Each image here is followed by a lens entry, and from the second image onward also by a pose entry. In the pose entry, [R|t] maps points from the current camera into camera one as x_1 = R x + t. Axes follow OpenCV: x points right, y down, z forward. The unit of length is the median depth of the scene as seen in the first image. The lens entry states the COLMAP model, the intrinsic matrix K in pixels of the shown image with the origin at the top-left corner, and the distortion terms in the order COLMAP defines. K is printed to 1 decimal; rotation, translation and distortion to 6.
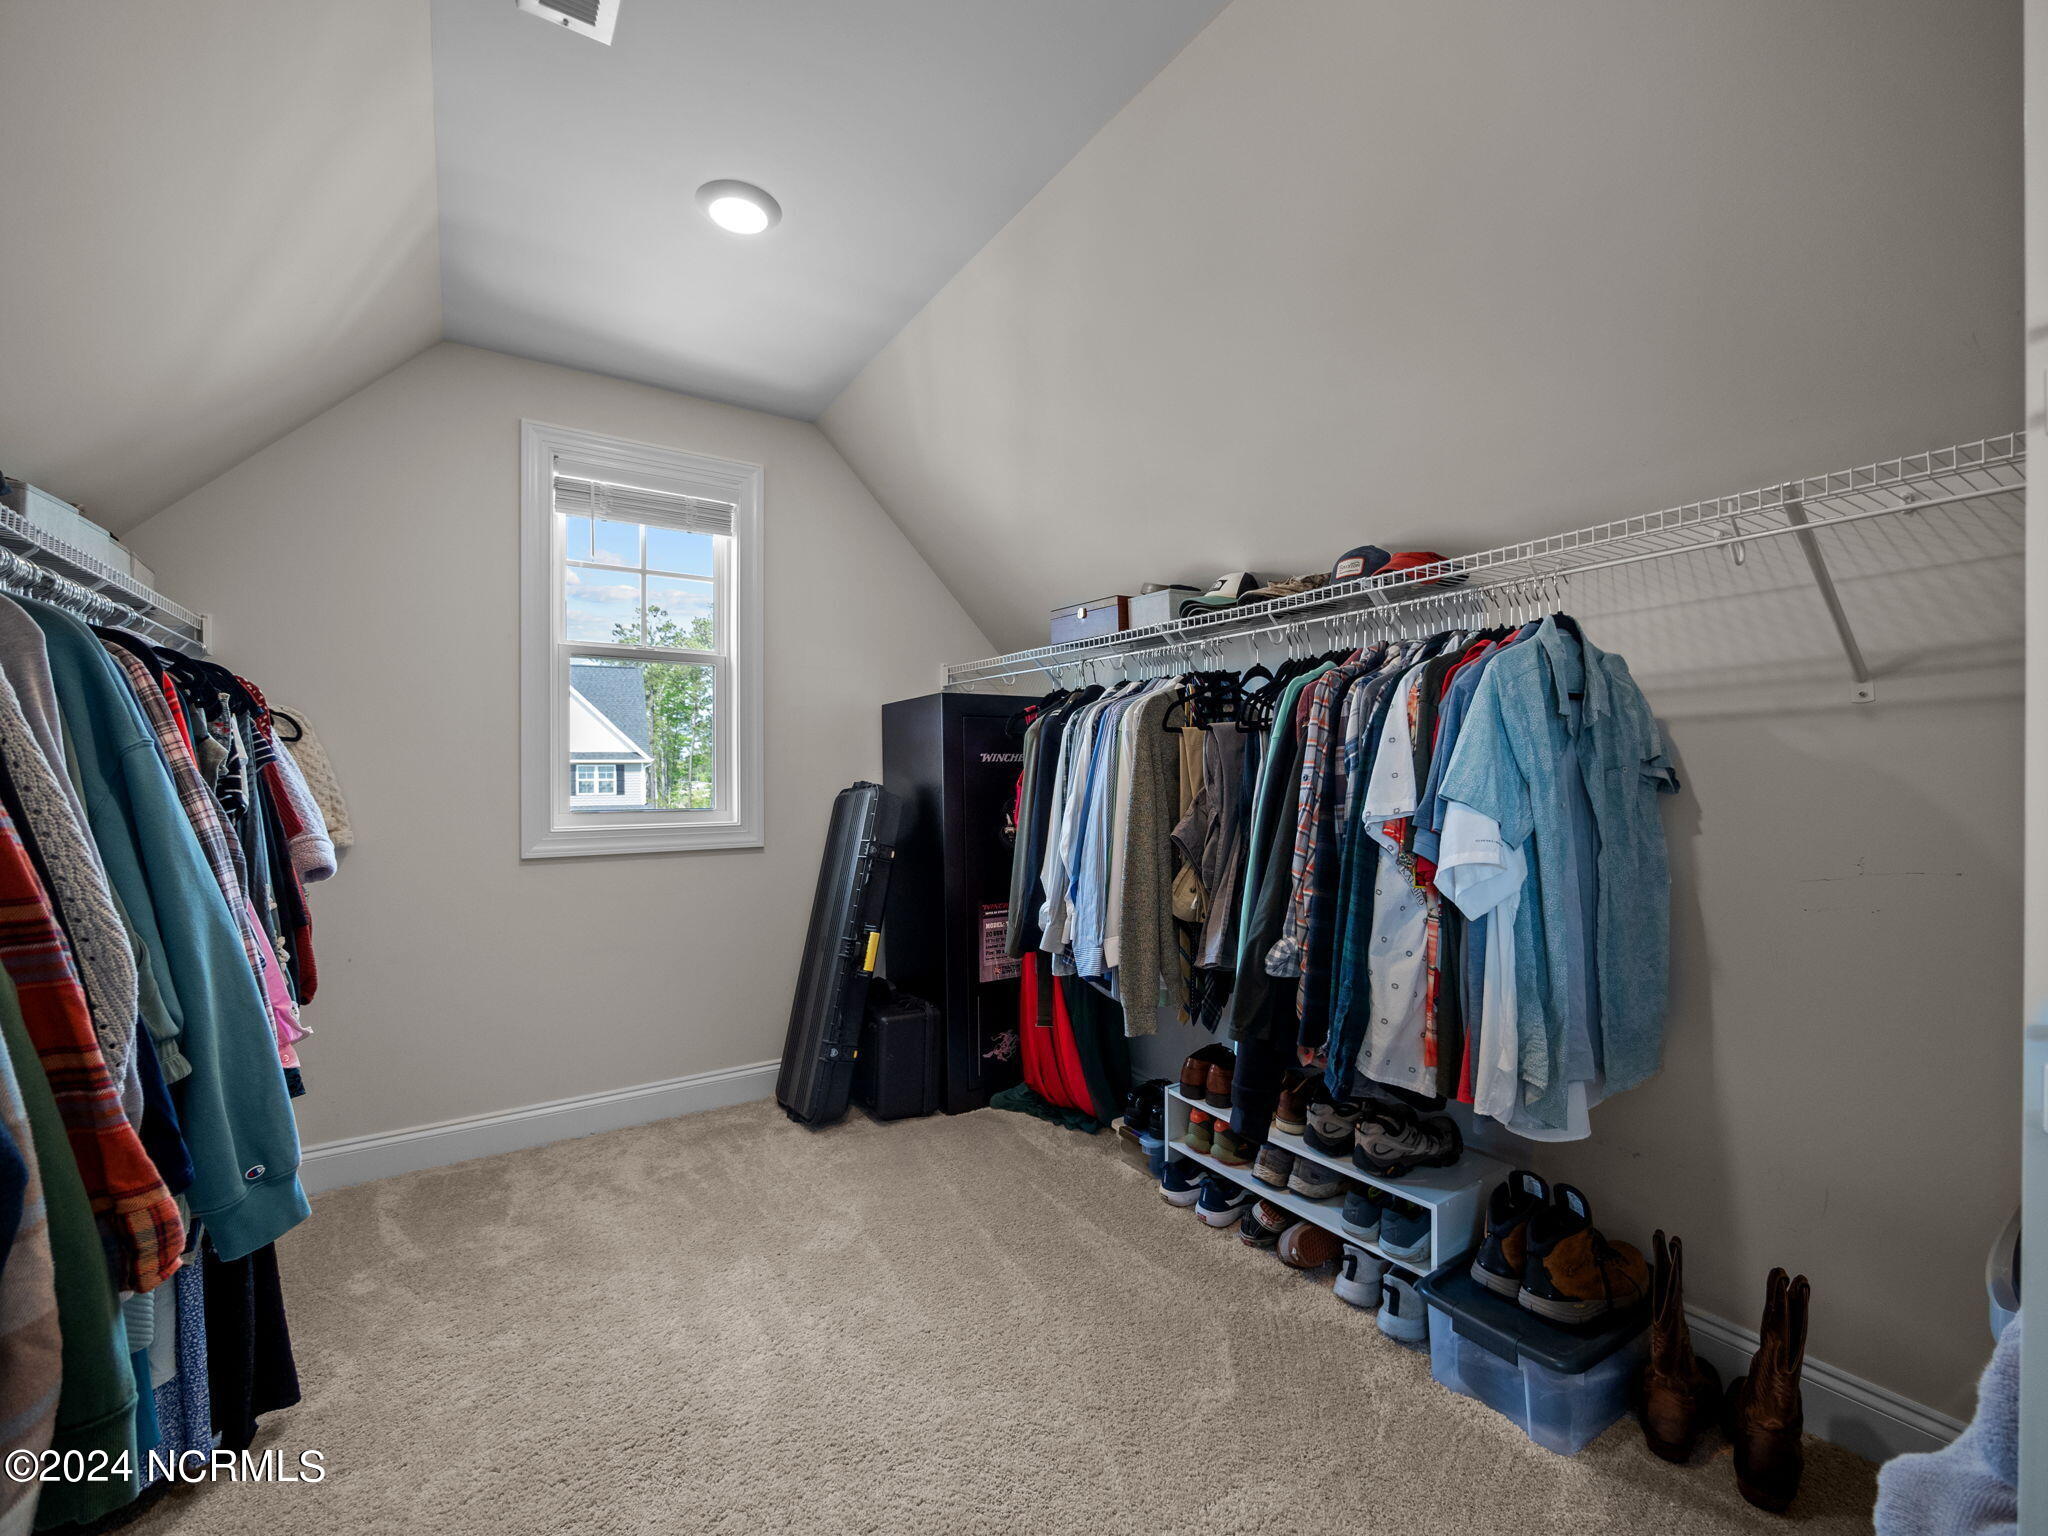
lens RADIAL K [[862.6, 0, 1018.6], [0, 862.6, 771.6], [0, 0, 1]] dist [-0.002828, -0.000906]
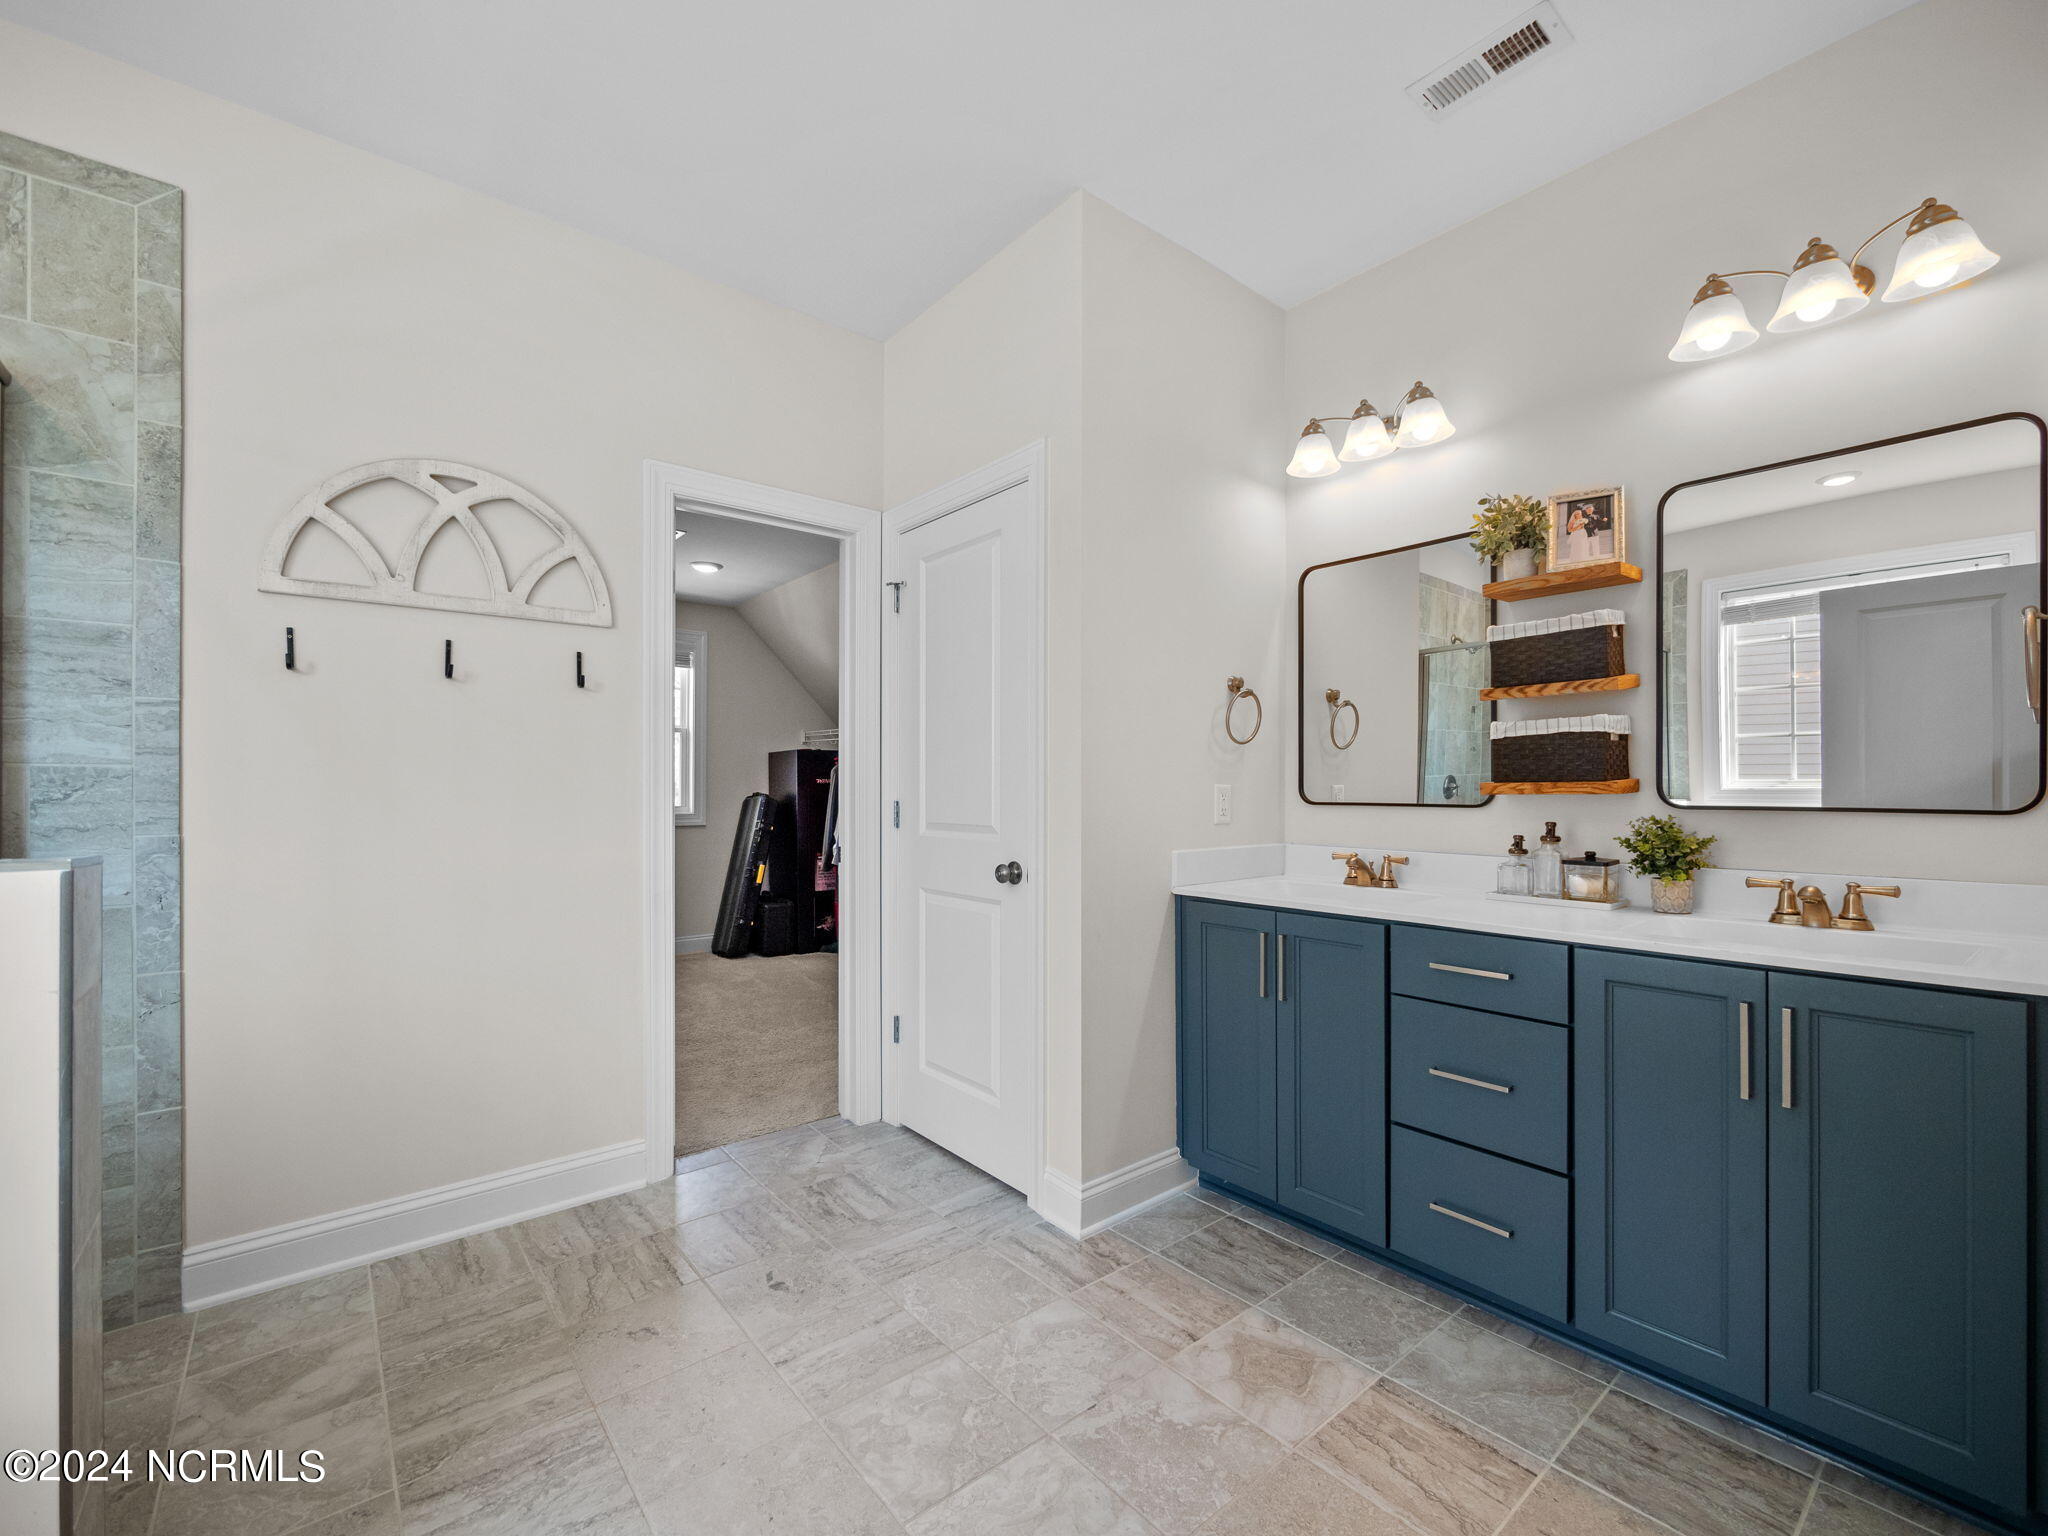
lens RADIAL K [[862.6, 0, 1045.1], [0, 862.6, 783.7], [0, 0, 1]] dist [-0.002828, -0.000906]
pose [[0.992786, 0.009951, 0.119486, 0.274475], [-0.009297, 0.999939, -0.006030, -0.004225], [-0.119539, 0.004876, 0.992818, -1.210406]]
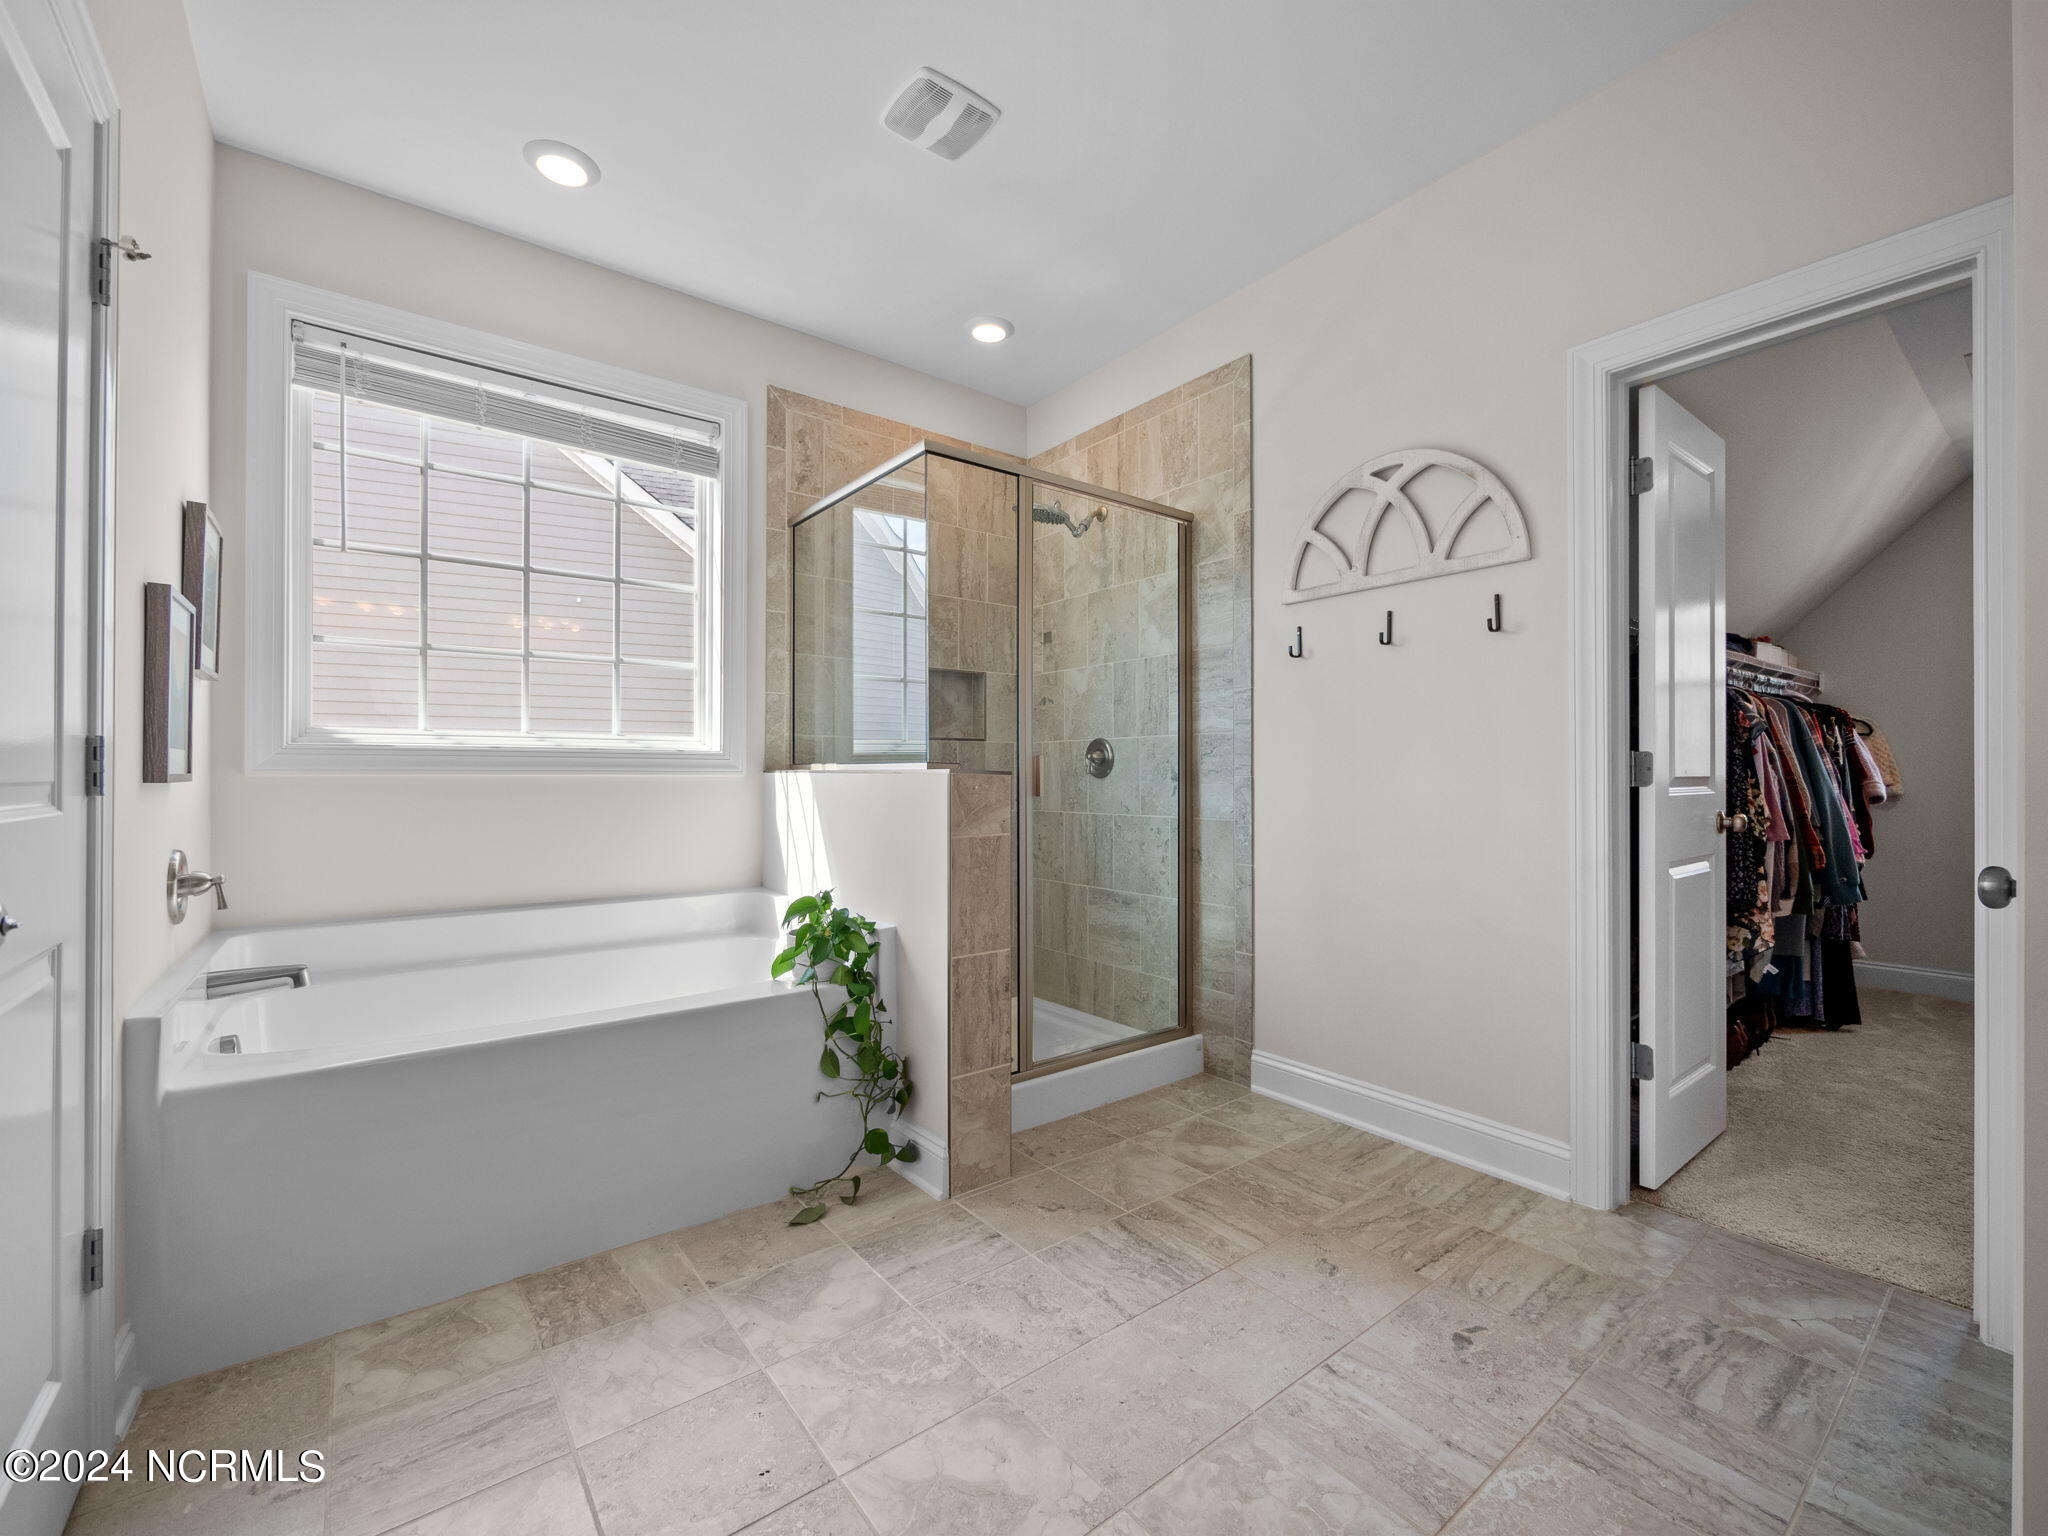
lens RADIAL K [[862.6, 0, 1037.0], [0, 862.6, 769.8], [0, 0, 1]] dist [-0.002828, -0.000906]
pose [[0.091989, 0.003808, -0.995753, 0.702202], [-0.000881, 0.999993, 0.003743, 0.027934], [0.995760, 0.000533, 0.091992, -0.796661]]
